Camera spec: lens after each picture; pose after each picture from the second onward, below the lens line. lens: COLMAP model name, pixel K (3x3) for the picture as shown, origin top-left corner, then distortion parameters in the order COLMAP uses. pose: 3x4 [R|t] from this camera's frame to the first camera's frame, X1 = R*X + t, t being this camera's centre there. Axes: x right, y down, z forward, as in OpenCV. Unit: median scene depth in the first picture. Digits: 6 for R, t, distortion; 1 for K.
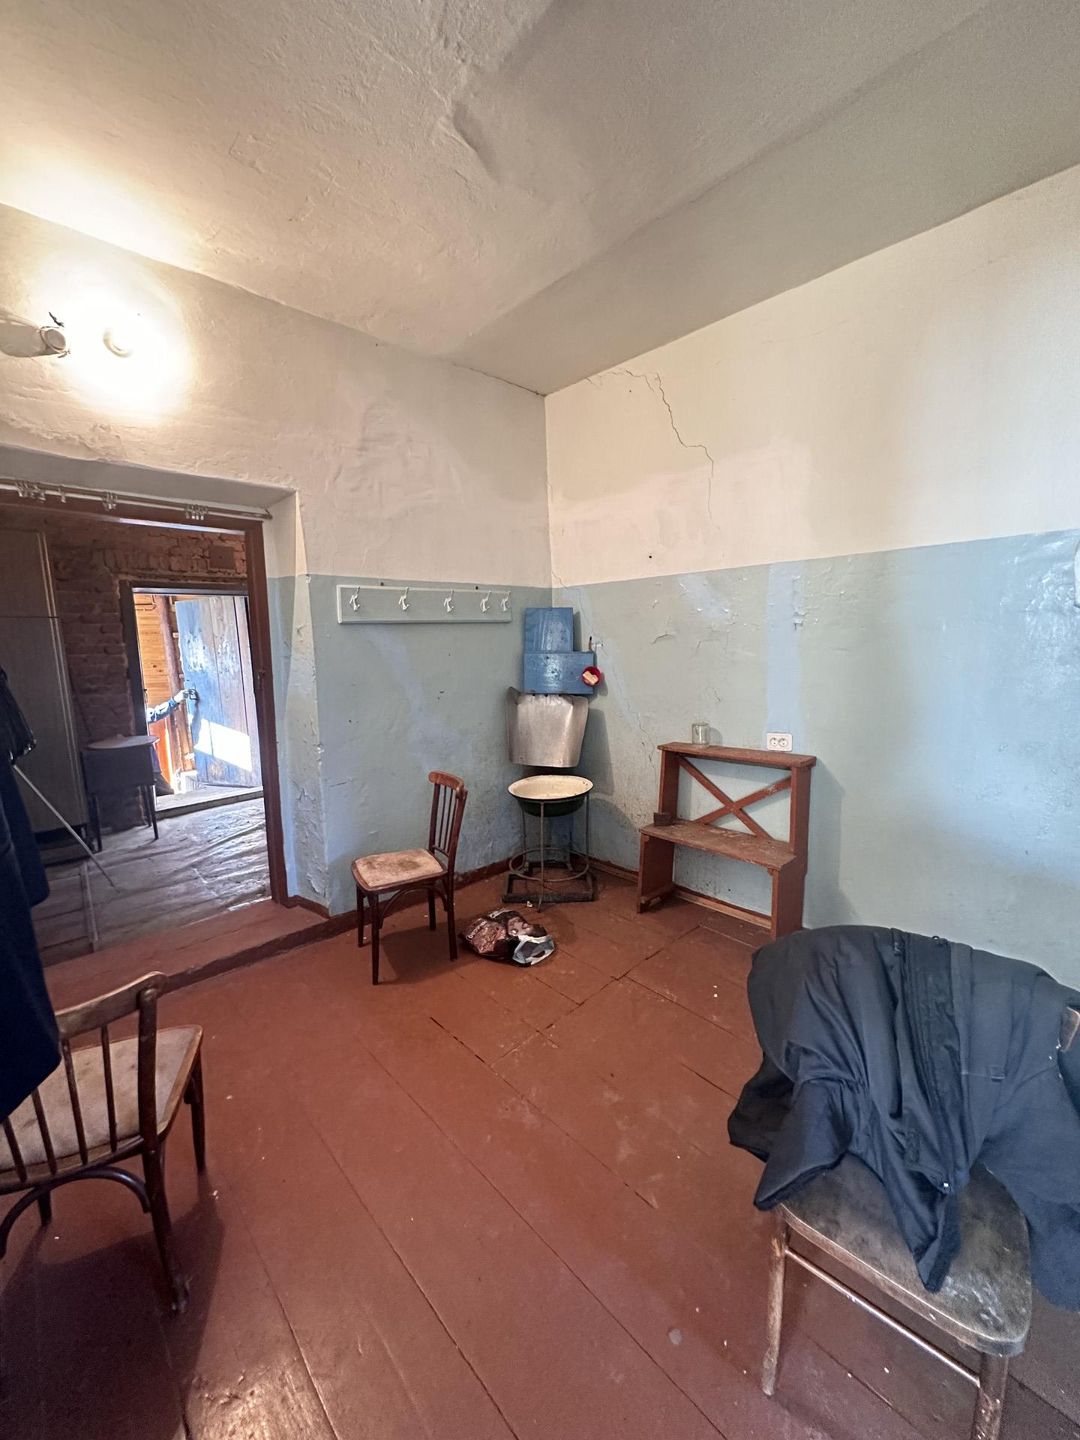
lens RADIAL K [[575.7, 0, 544.0], [0, 575.7, 722.3], [0, 0, 1]] dist [-0.001001, 0.000623]
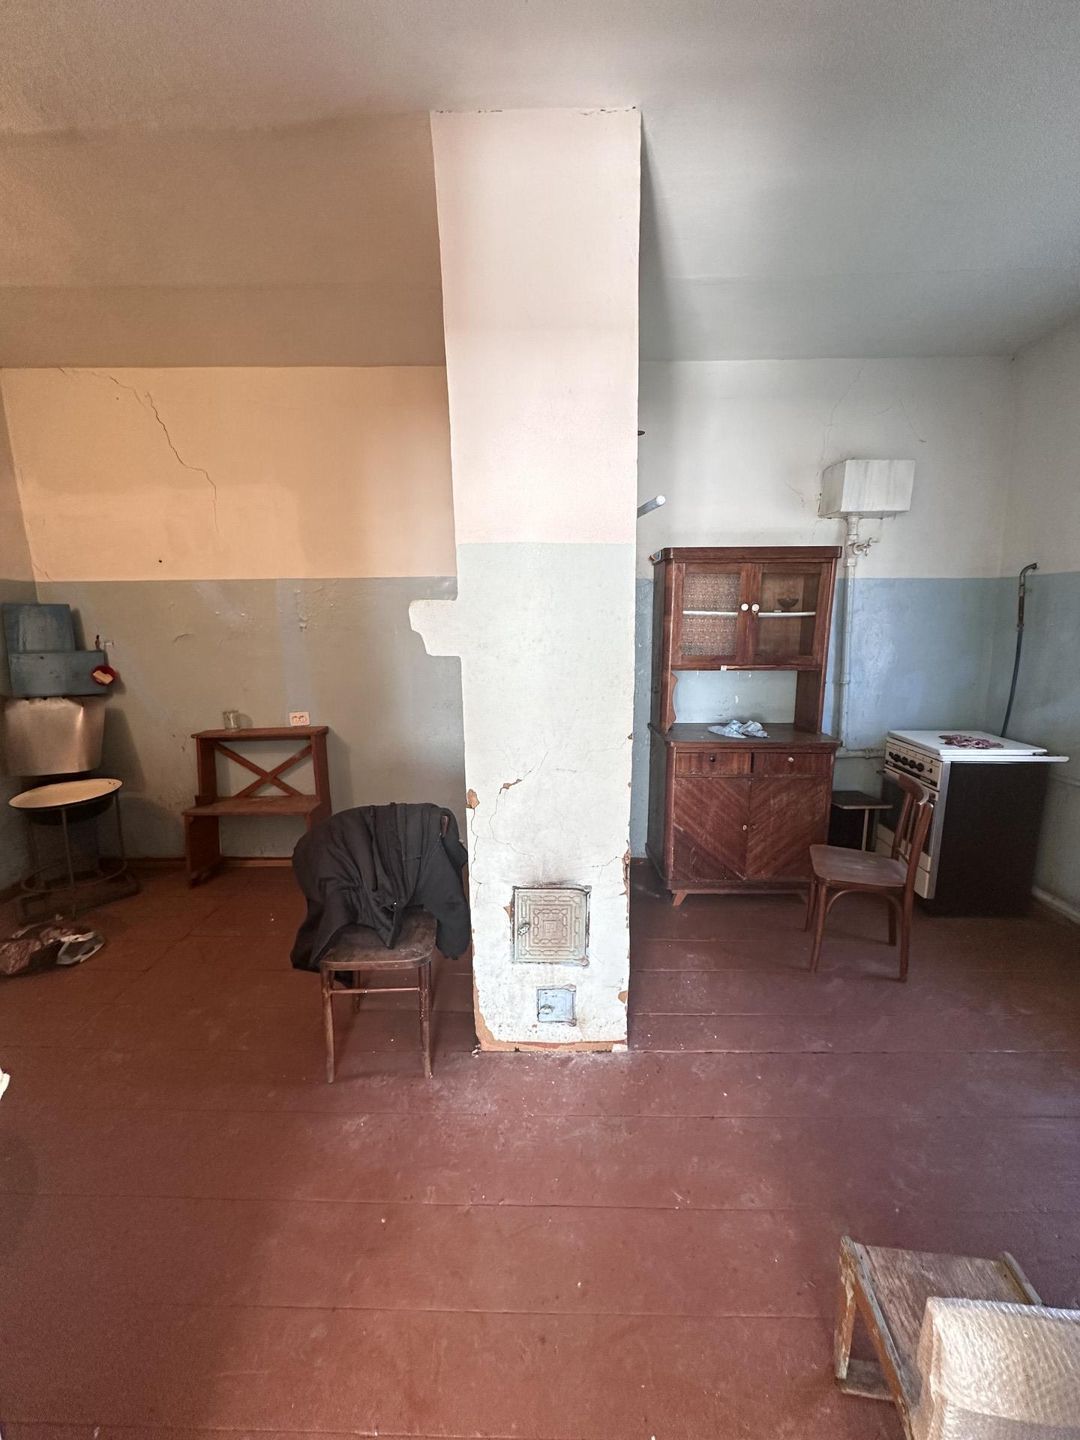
lens RADIAL K [[575.7, 0, 535.8], [0, 575.7, 721.9], [0, 0, 1]] dist [-0.001001, 0.000623]
pose [[0.713081, -0.104612, 0.693232, -0.098119], [0.095777, 0.994070, 0.051491, 0.023443], [-0.694508, 0.029679, 0.718872, -0.266938]]
